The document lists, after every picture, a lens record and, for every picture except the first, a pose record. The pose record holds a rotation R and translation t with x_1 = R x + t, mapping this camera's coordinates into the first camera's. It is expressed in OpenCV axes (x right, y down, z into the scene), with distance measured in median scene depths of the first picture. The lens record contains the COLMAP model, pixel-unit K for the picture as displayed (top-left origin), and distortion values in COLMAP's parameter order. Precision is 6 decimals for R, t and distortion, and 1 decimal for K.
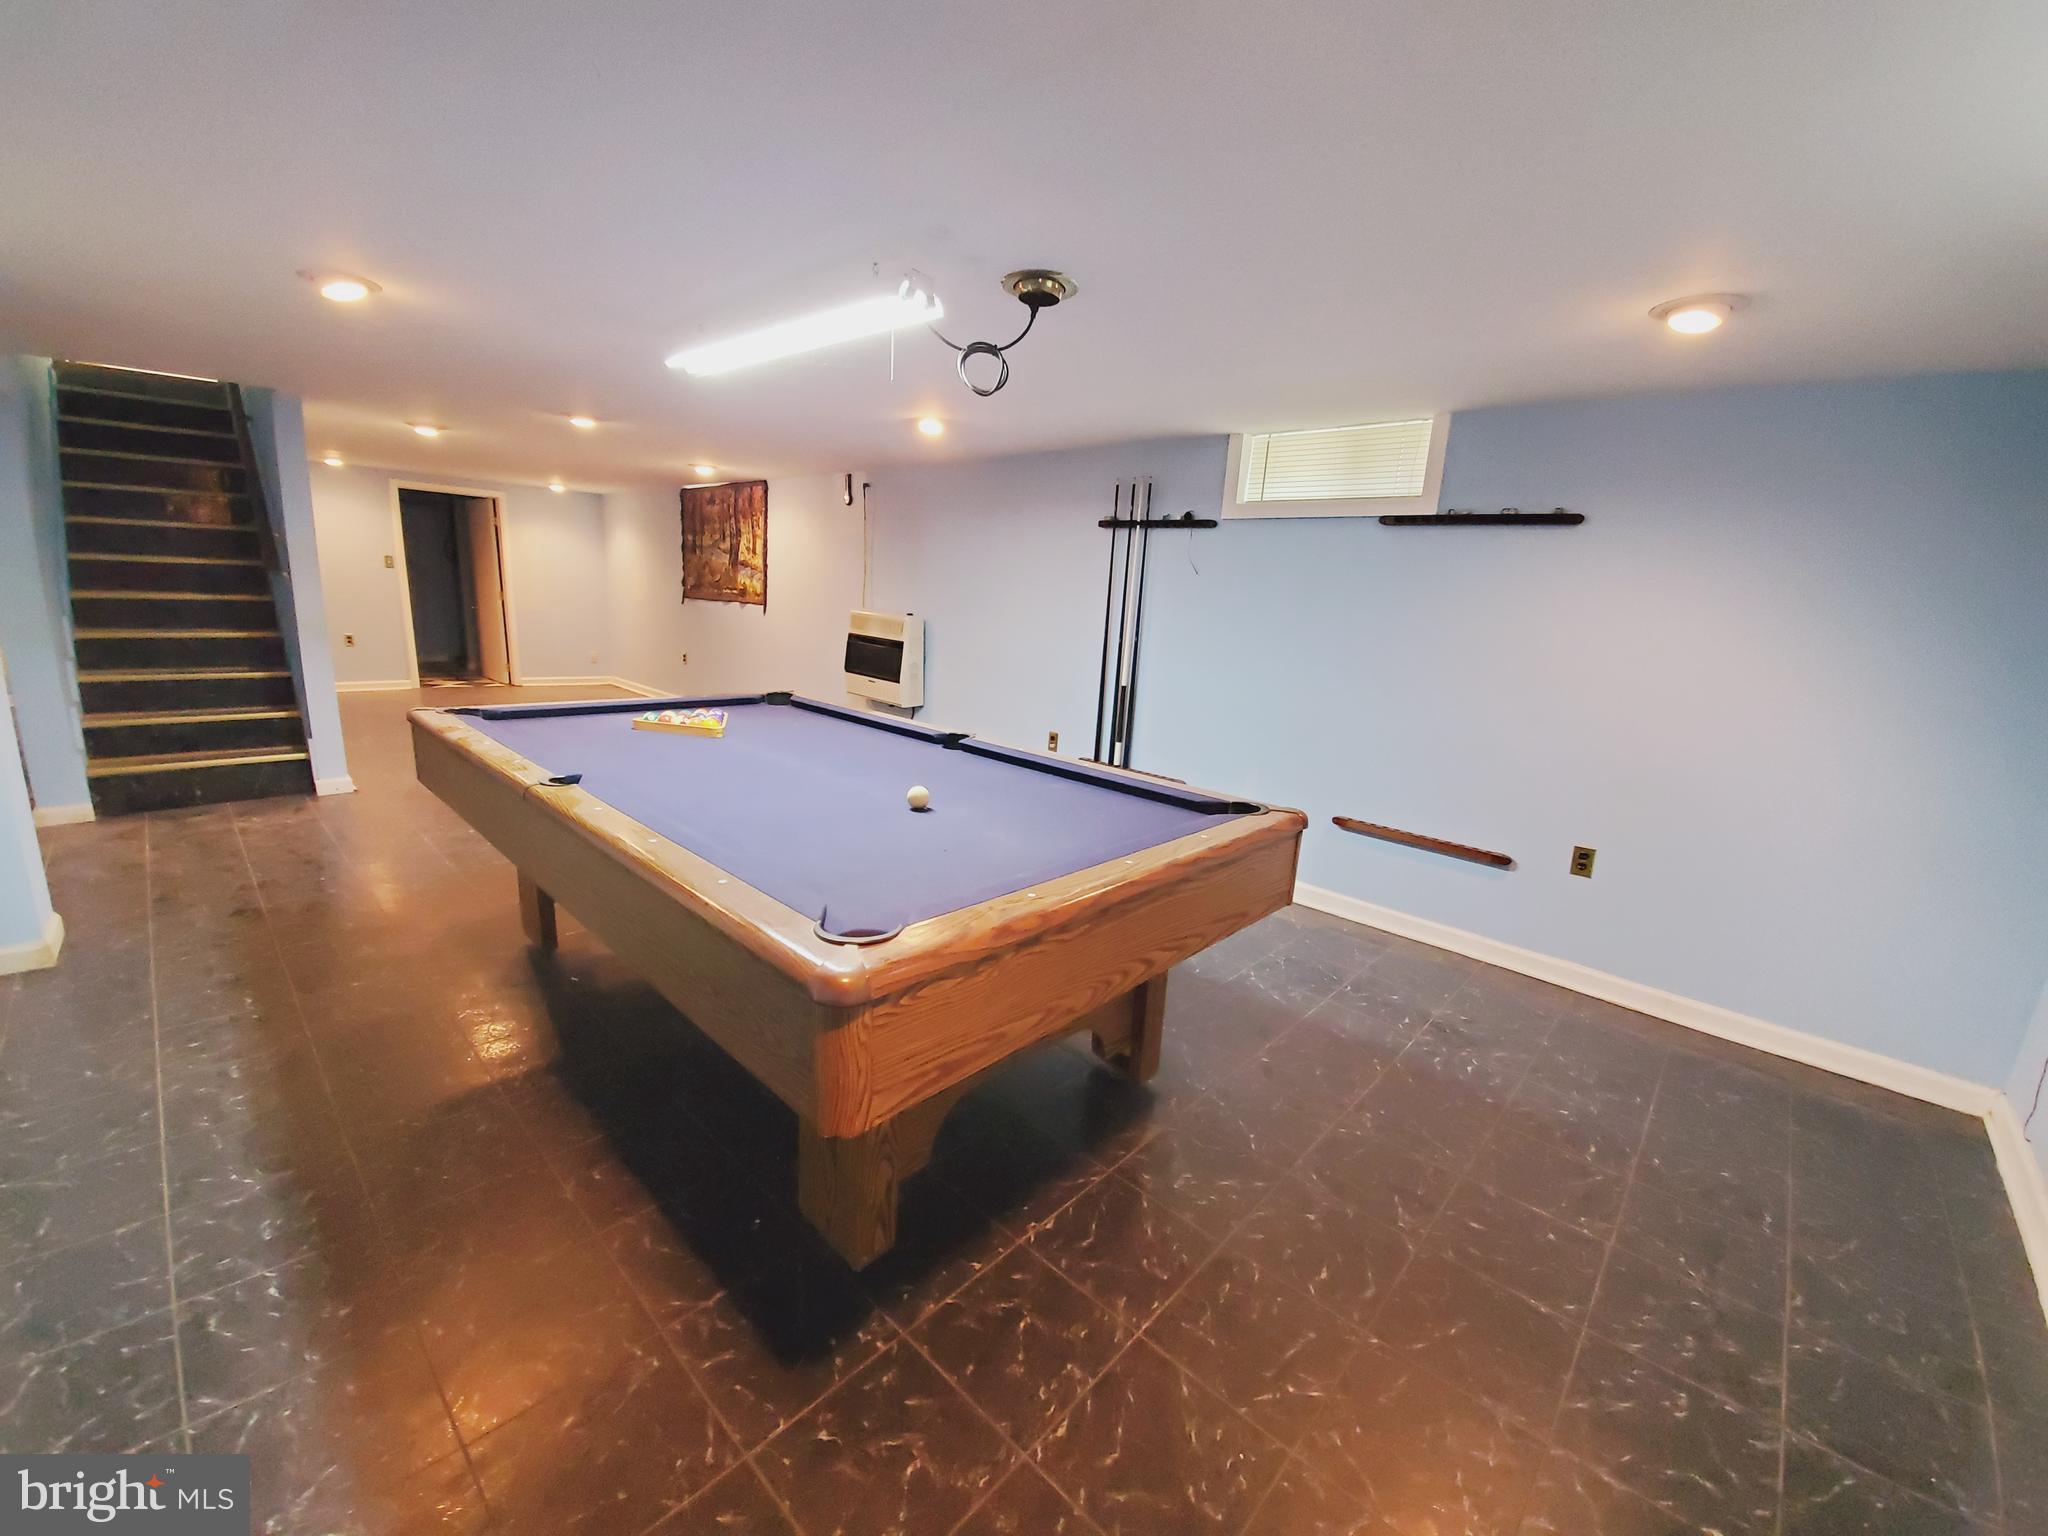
lens RADIAL K [[804.3, 0, 1037.1], [0, 804.3, 780.2], [0, 0, 1]] dist [0.001404, -0.012834]
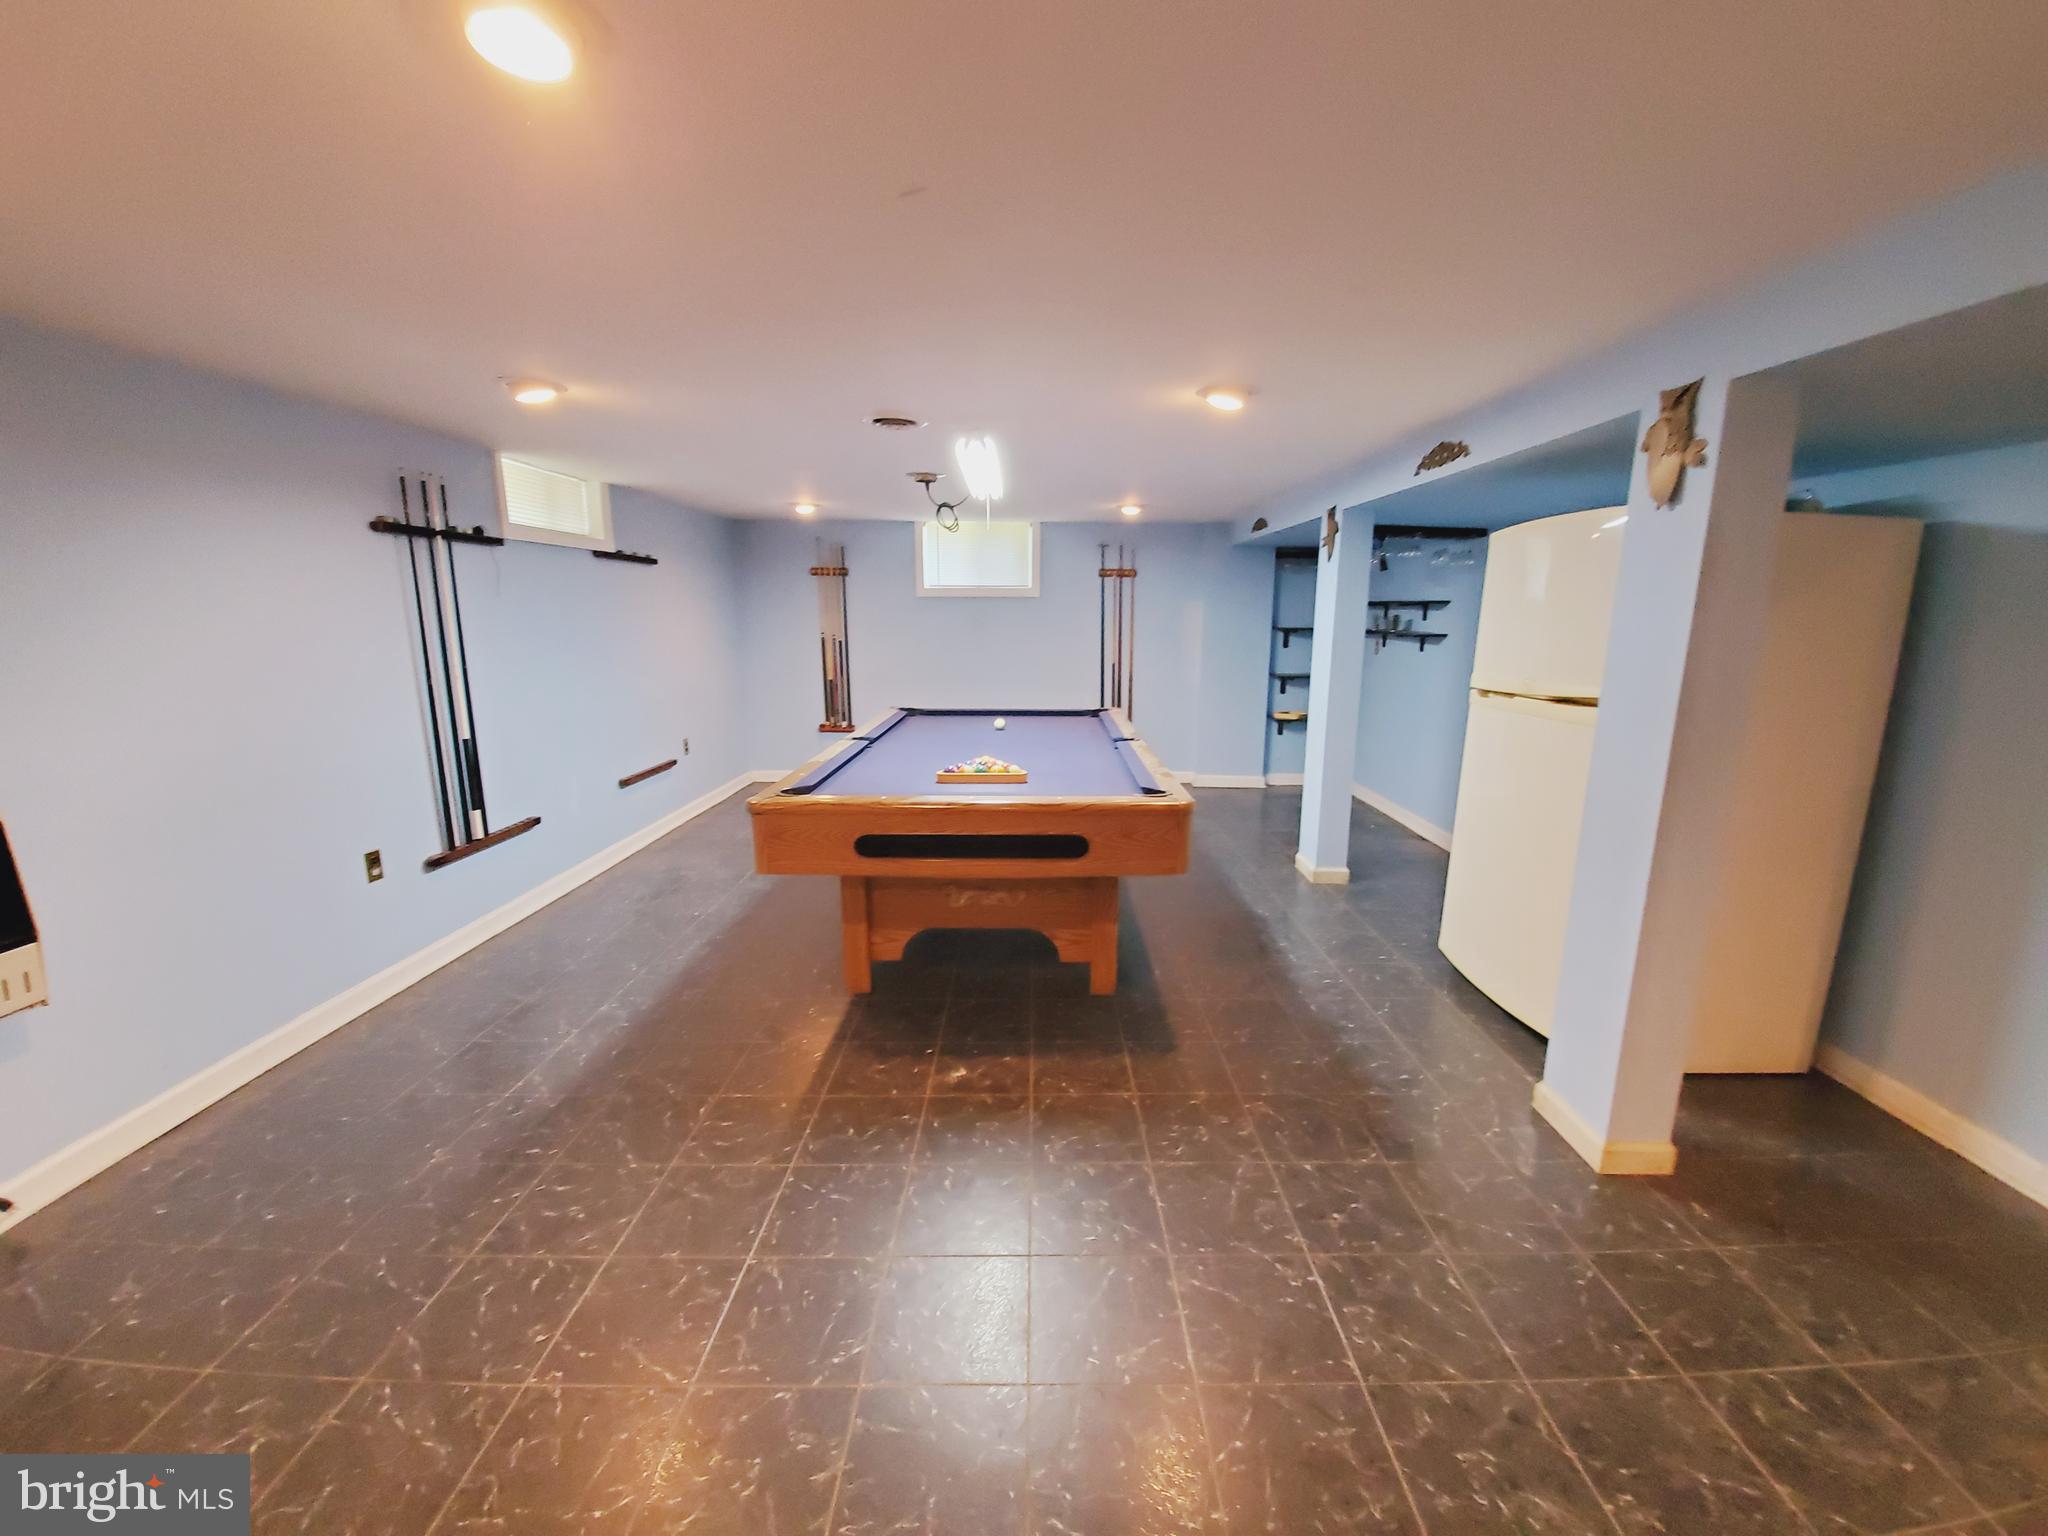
lens RADIAL K [[804.3, 0, 1037.1], [0, 804.3, 780.2], [0, 0, 1]] dist [0.001404, -0.012834]
pose [[-0.672348, -0.219107, 0.707064, -0.839444], [0.114350, 0.912980, 0.391652, -0.326866], [-0.731349, 0.344180, -0.588786, 1.077499]]
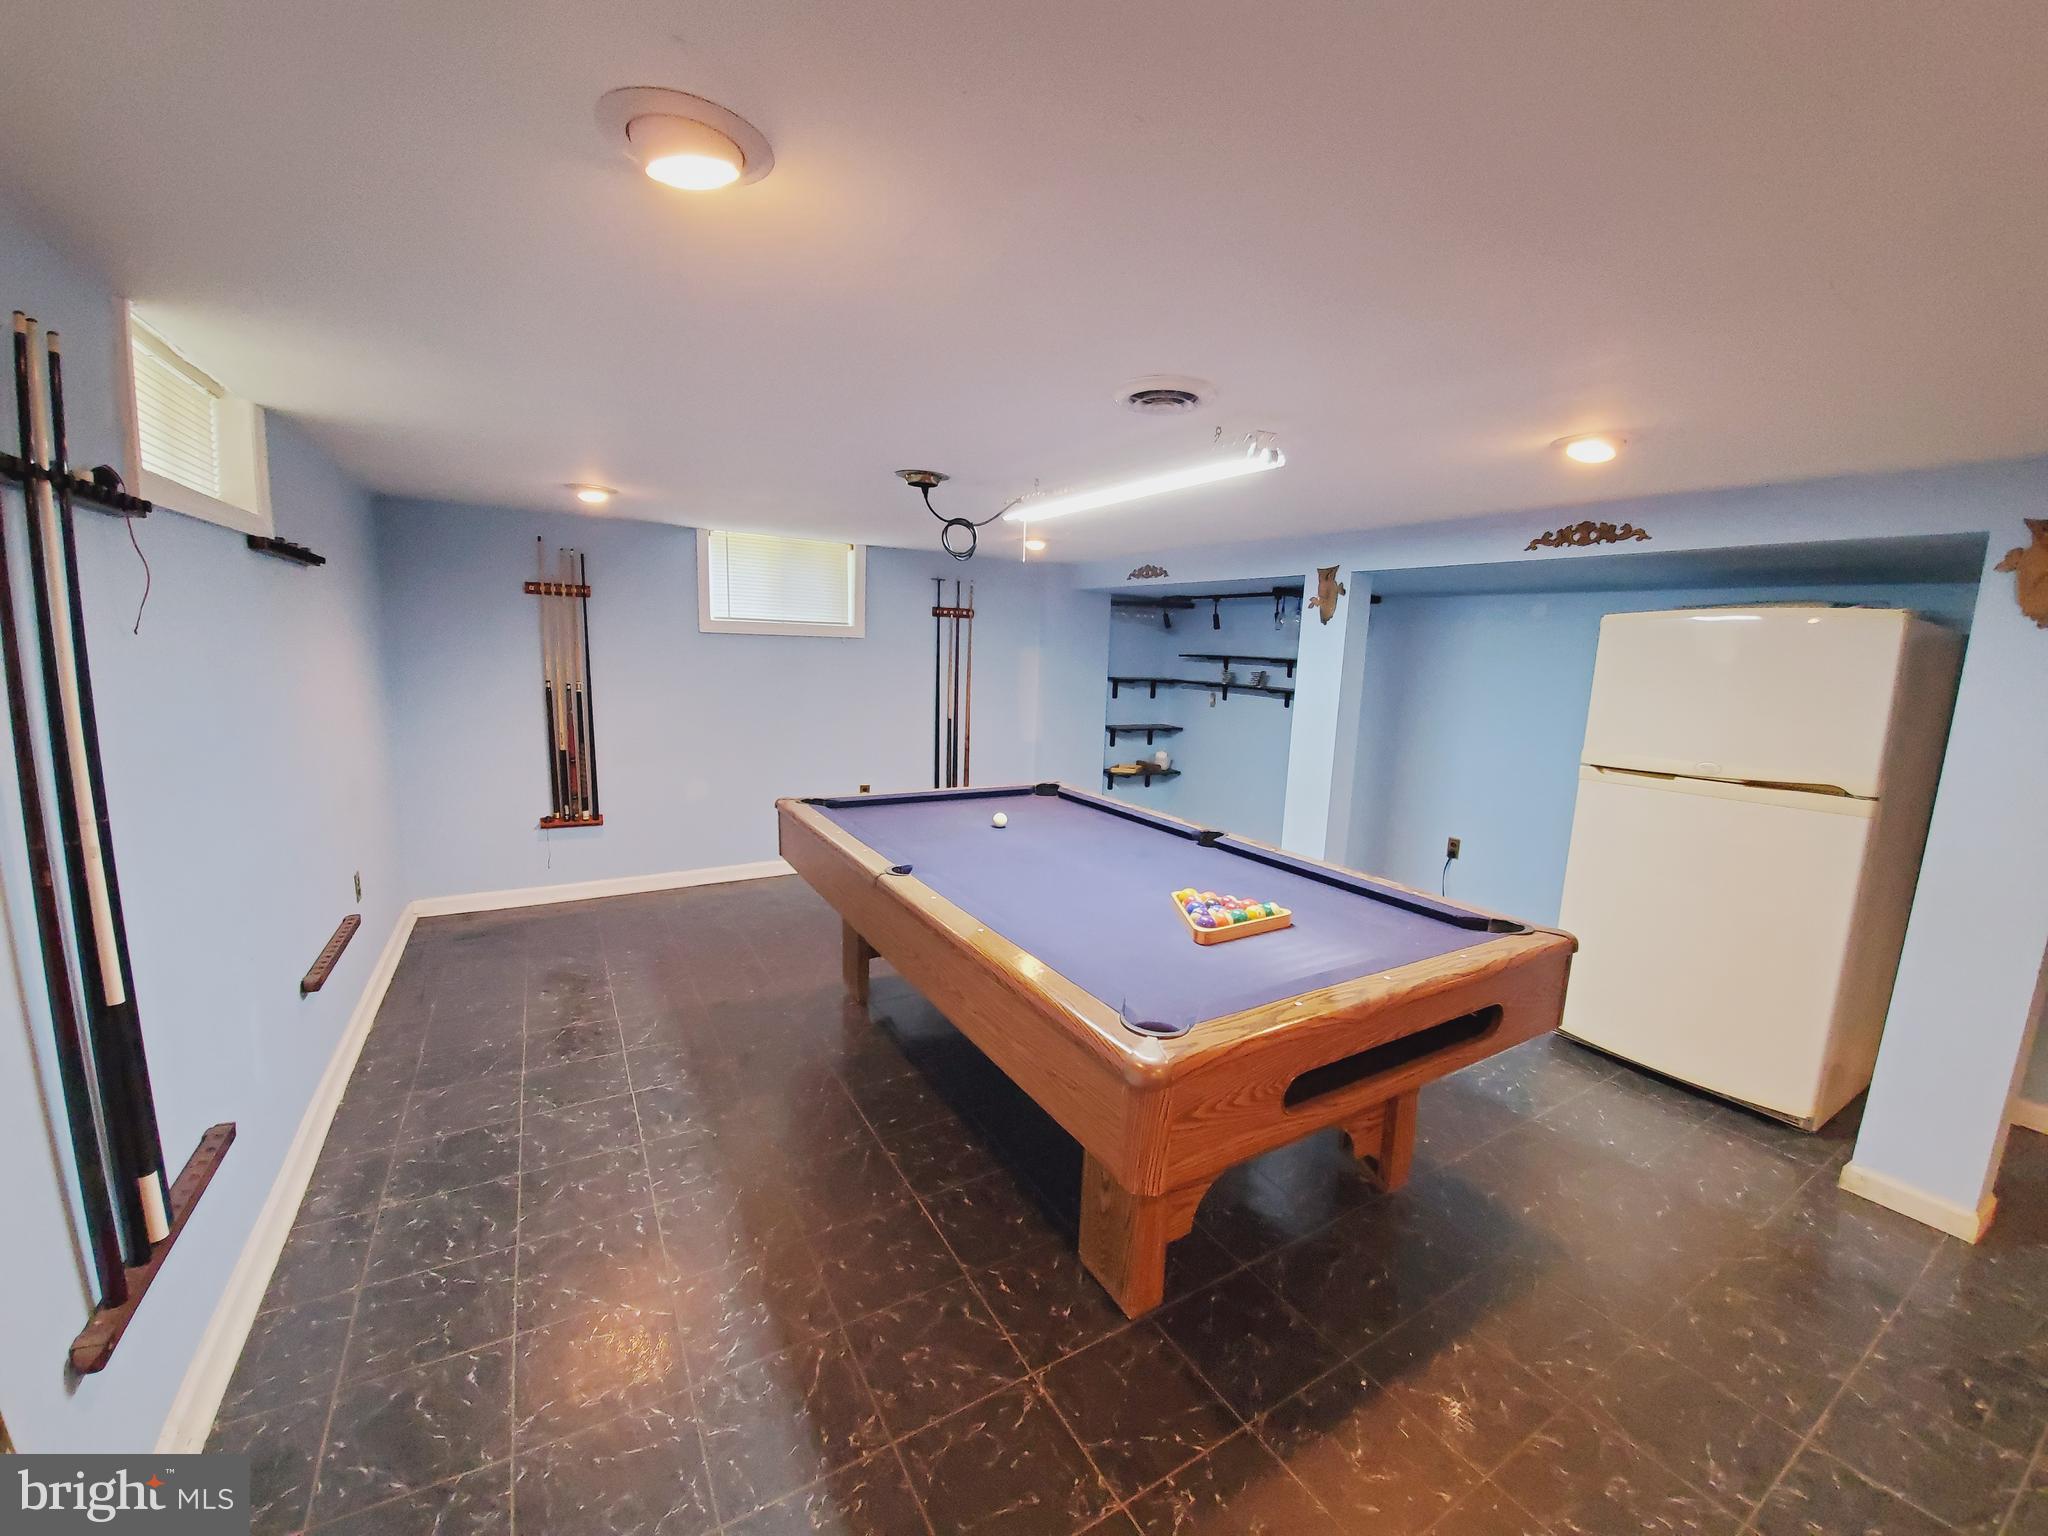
lens RADIAL K [[818.3, 0, 1039.3], [0, 818.3, 775.7], [0, 0, 1]] dist [0.001536, -0.013021]
pose [[-0.951994, -0.143922, 0.270174, -0.306887], [-0.033248, 0.925976, 0.376116, -0.326818], [-0.304306, 0.349078, -0.886309, 1.144588]]
